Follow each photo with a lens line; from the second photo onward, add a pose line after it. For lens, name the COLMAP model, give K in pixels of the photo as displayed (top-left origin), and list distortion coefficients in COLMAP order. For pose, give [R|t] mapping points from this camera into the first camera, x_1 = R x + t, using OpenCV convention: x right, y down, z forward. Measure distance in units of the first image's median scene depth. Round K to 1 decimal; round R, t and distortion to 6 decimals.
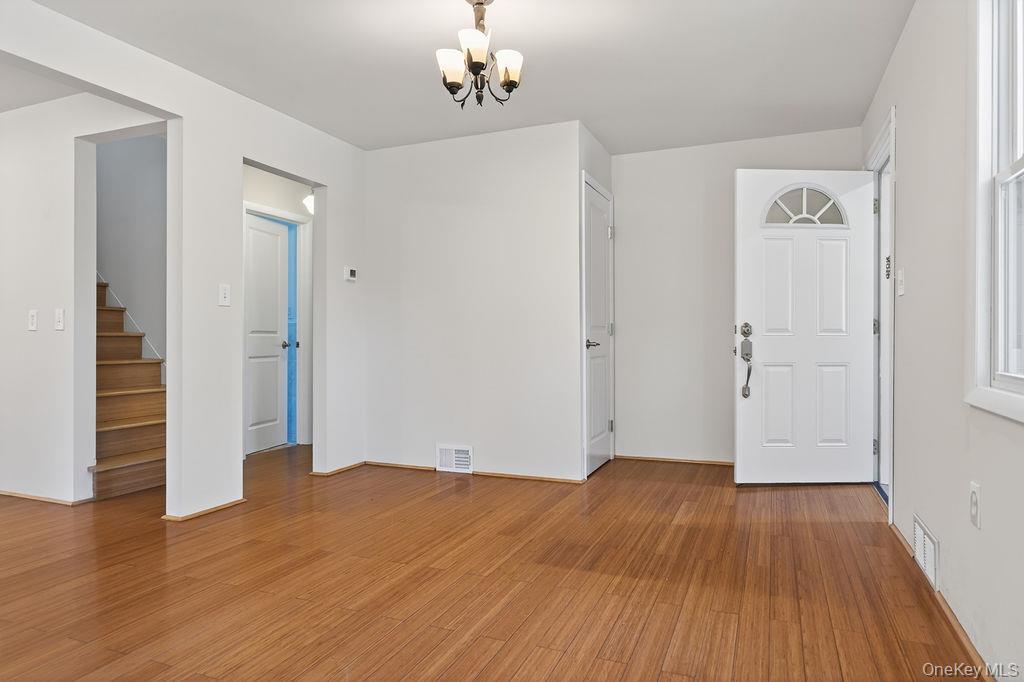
lens RADIAL K [[615.5, 0, 517.4], [0, 615.5, 336.1], [0, 0, 1]] dist [0.006508, 0.001258]
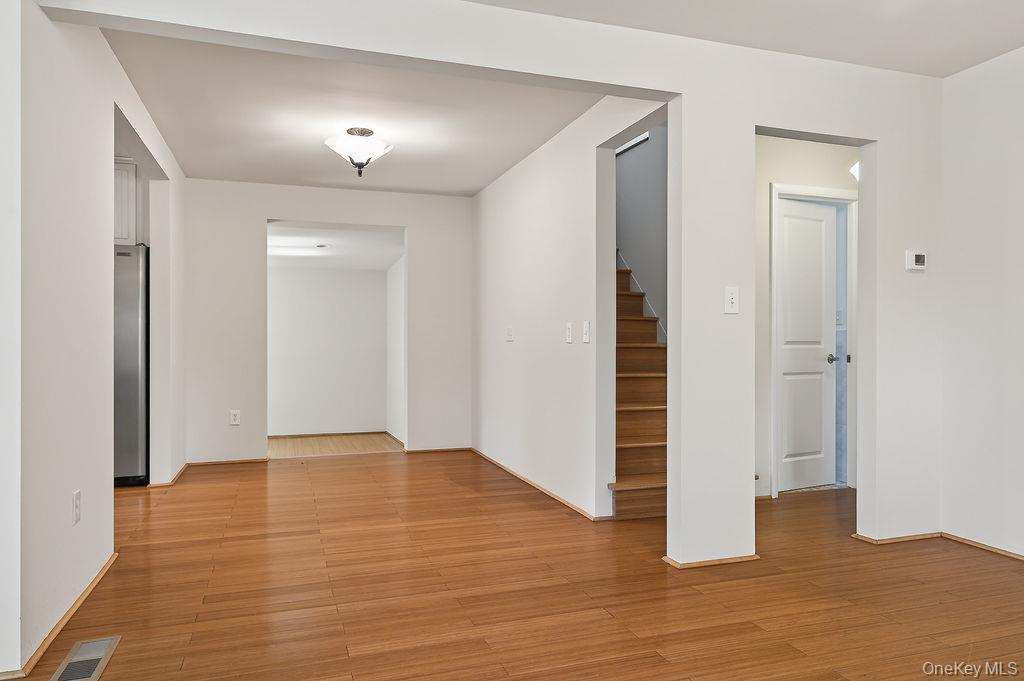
lens RADIAL K [[677.4, 0, 512.0], [0, 677.4, 340.5], [0, 0, 1]] dist [0.001874, -0.000060]
pose [[0.662651, -0.001163, -0.748927, 0.001707], [-0.000112, 0.999999, -0.001652, -0.010773], [0.748928, 0.001179, 0.662650, 0.173896]]
